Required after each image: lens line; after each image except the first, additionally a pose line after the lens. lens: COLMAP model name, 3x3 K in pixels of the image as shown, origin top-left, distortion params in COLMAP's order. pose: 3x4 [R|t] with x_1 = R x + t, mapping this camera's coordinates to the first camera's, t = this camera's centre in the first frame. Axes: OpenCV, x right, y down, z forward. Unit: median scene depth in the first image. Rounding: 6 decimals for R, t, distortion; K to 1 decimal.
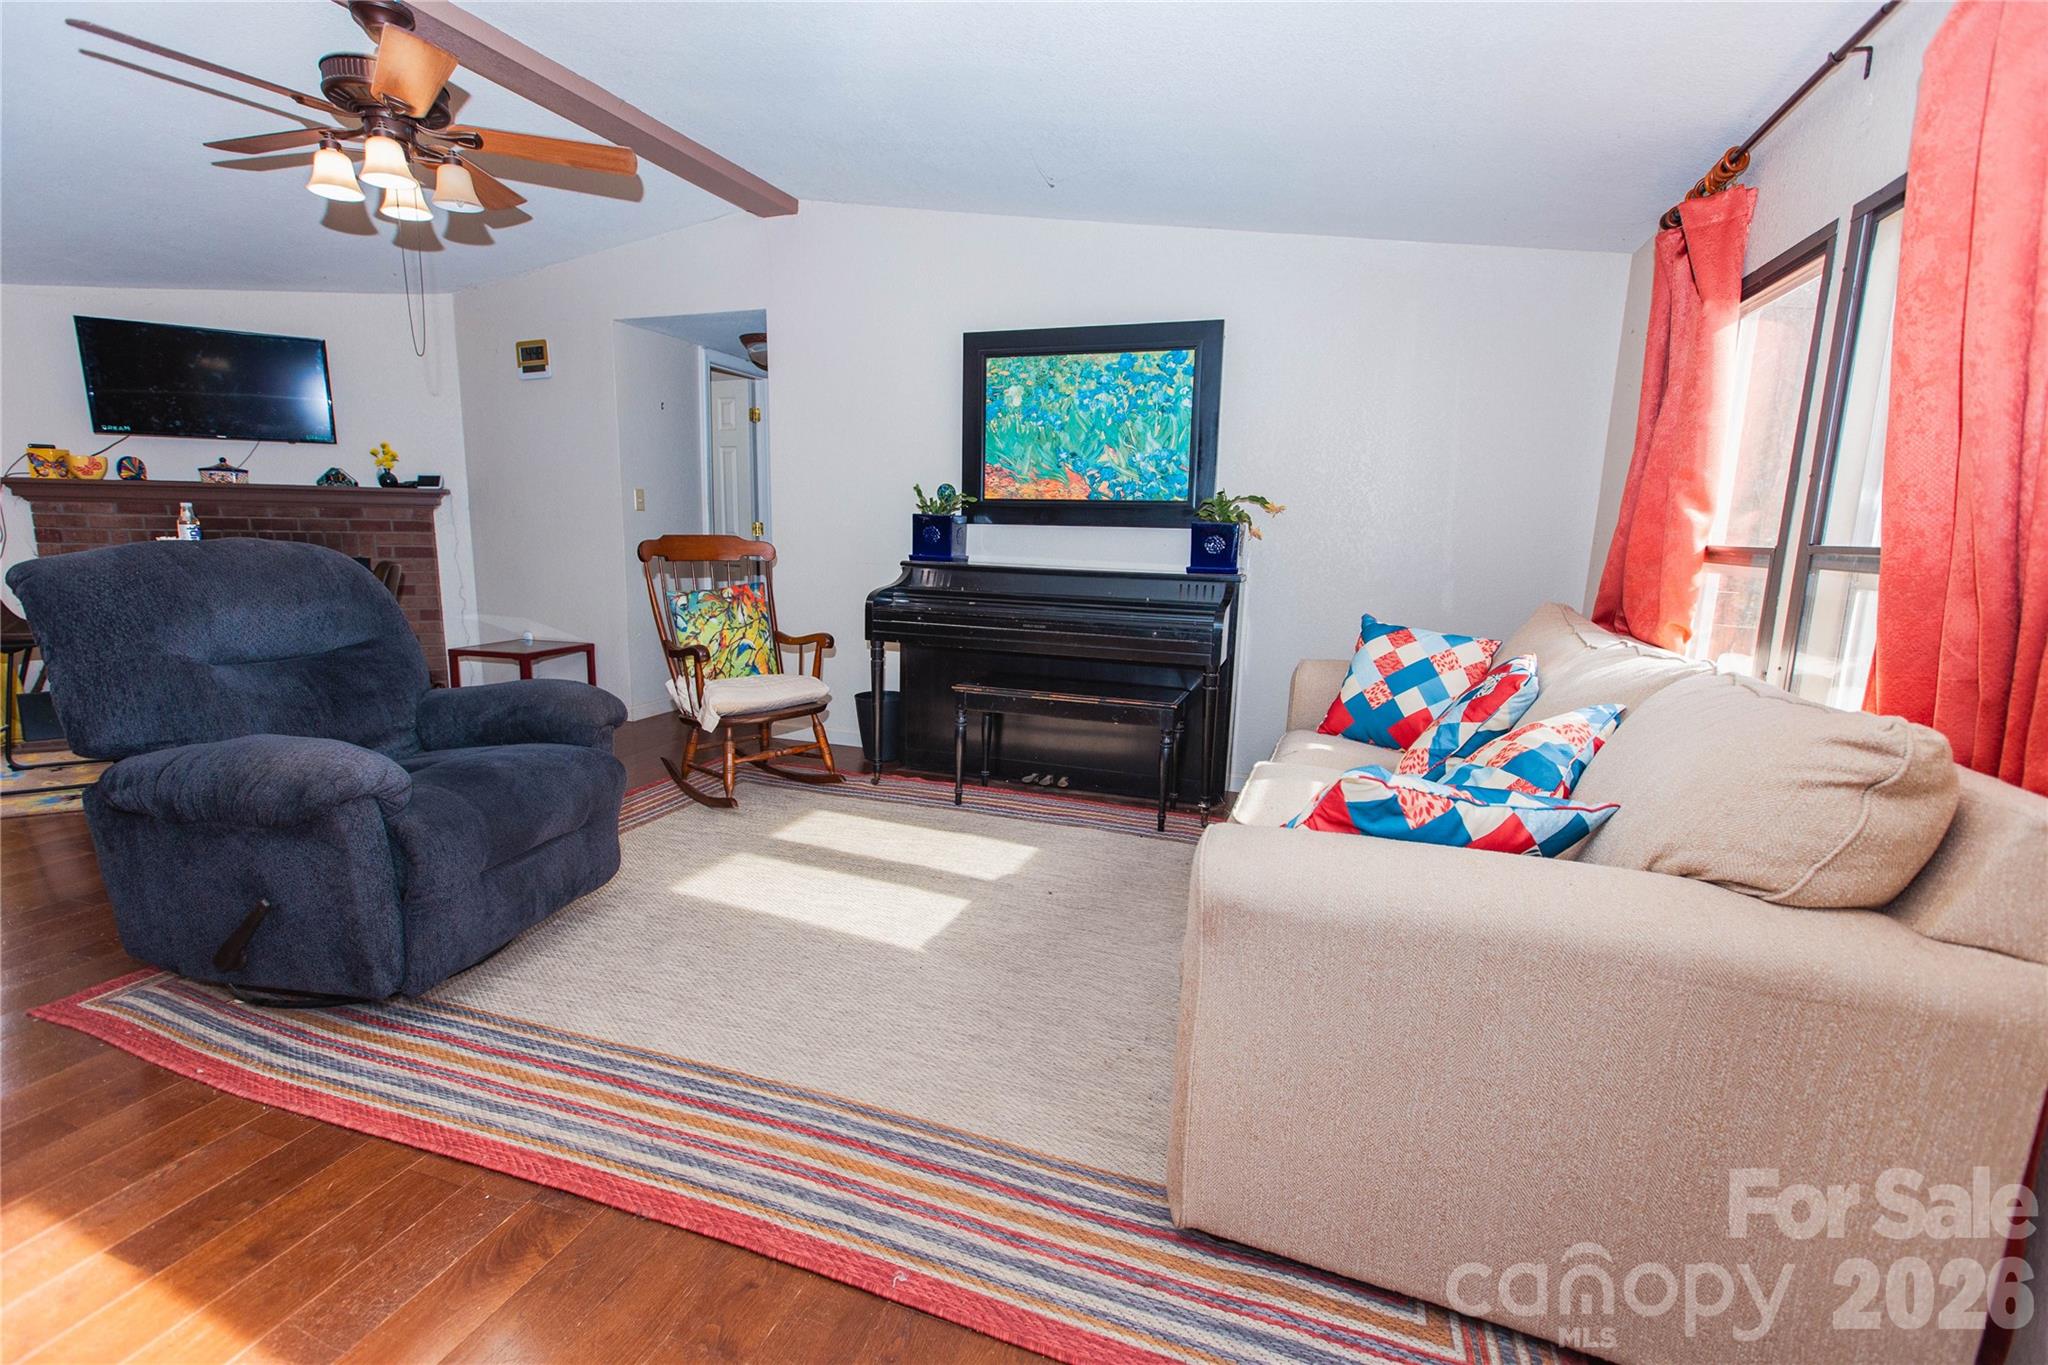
lens RADIAL K [[913.3, 0, 1017.2], [0, 913.3, 687.0], [0, 0, 1]] dist [0.002220, -0.000432]
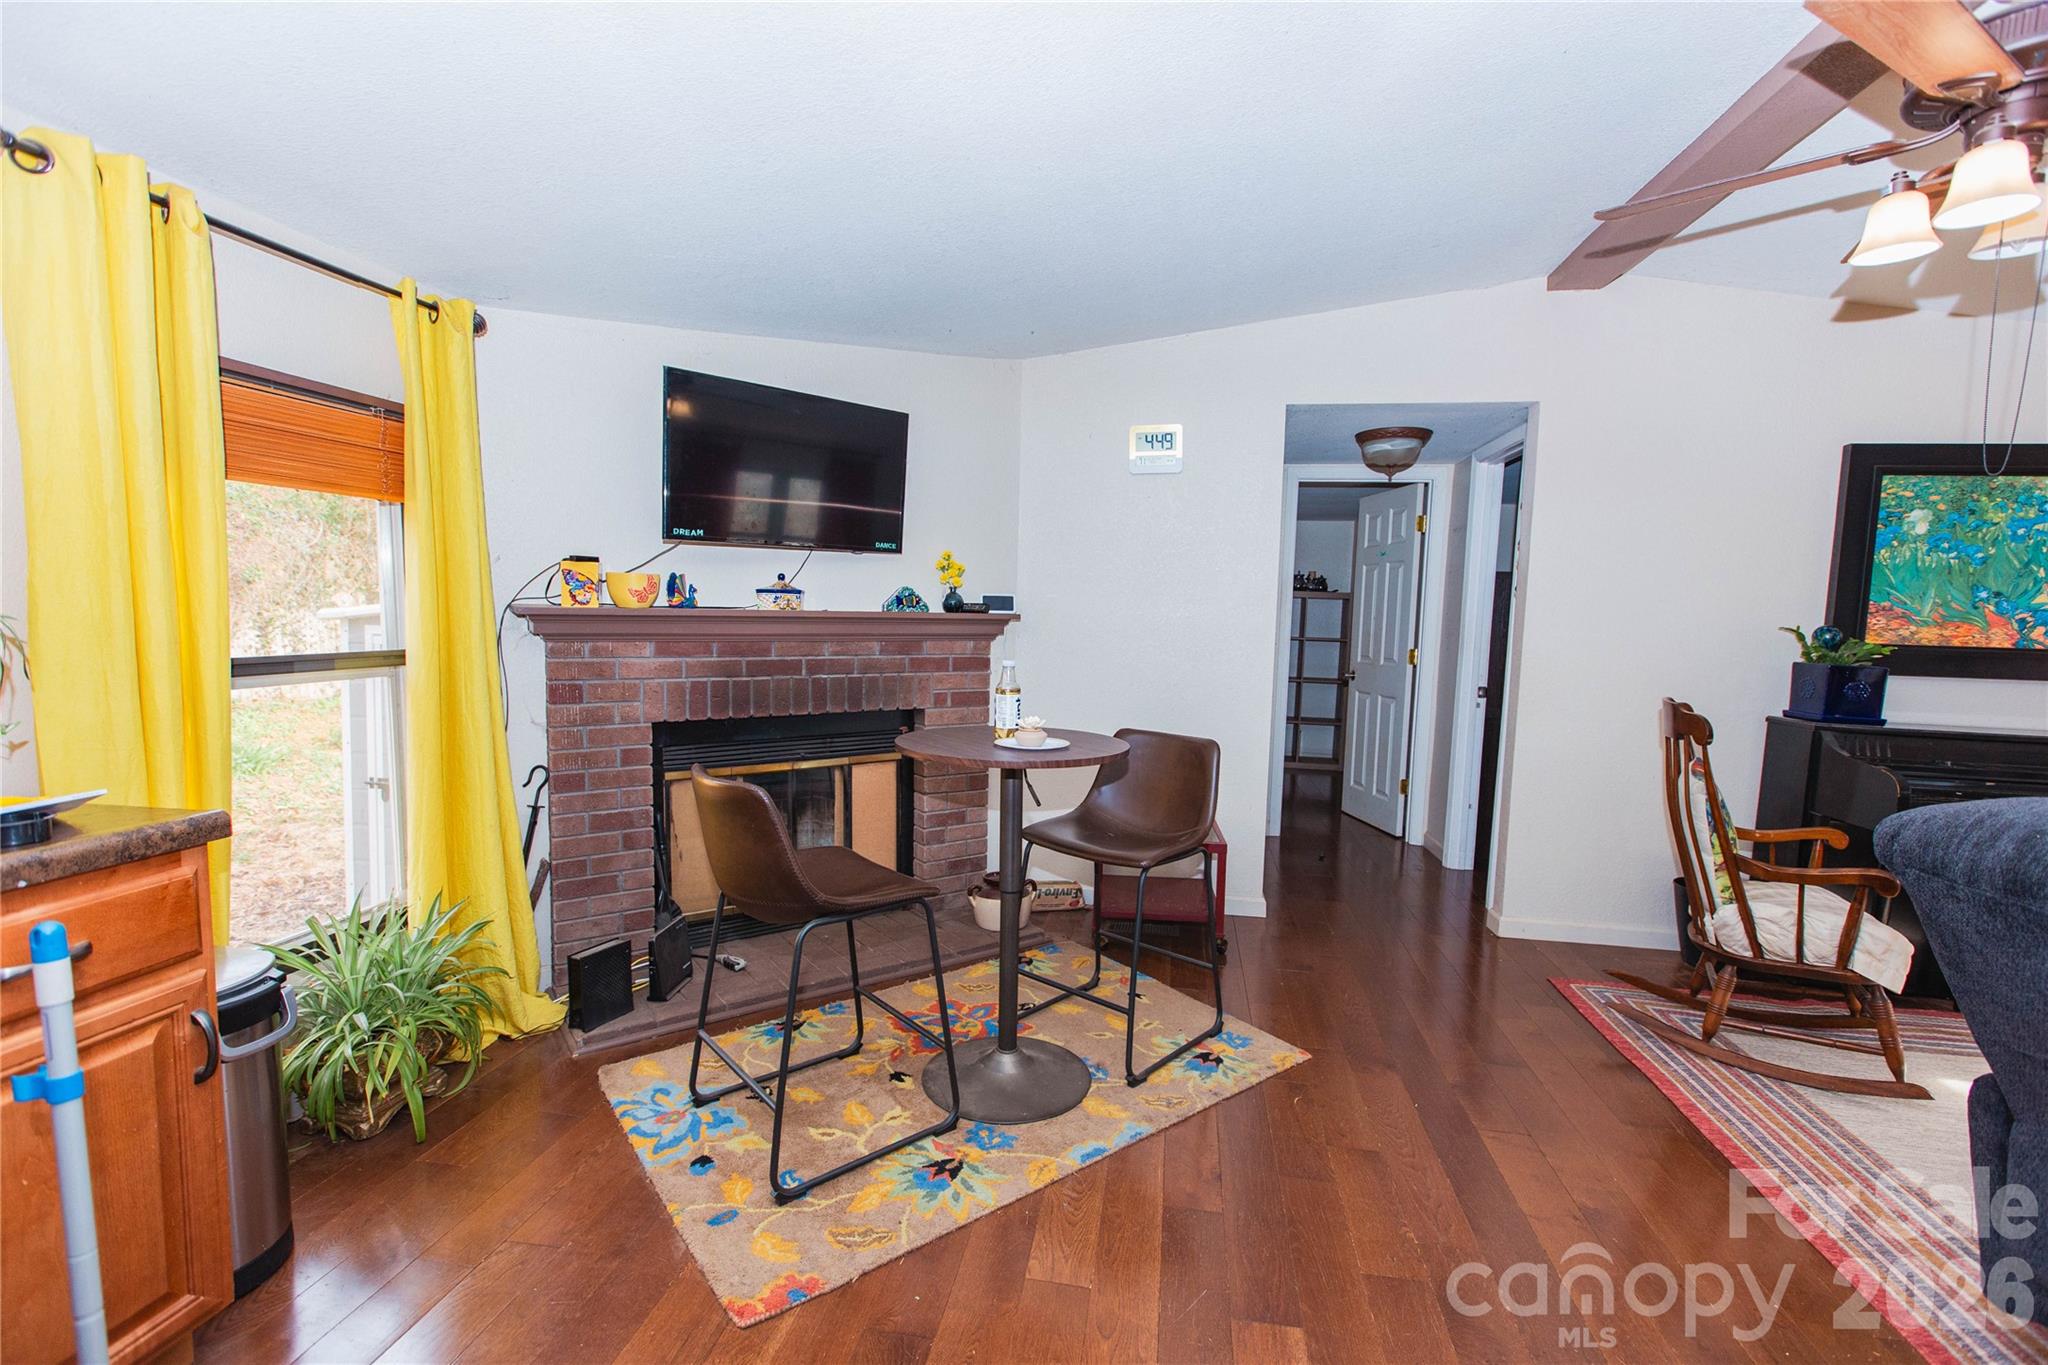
lens RADIAL K [[947.7, 0, 1027.7], [0, 947.7, 693.4], [0, 0, 1]] dist [0.003591, 0.001218]
pose [[0.983601, -0.009583, 0.180102, -0.871273], [0.022914, 0.997135, -0.072087, -0.111822], [-0.178895, 0.075032, 0.981003, 0.290827]]
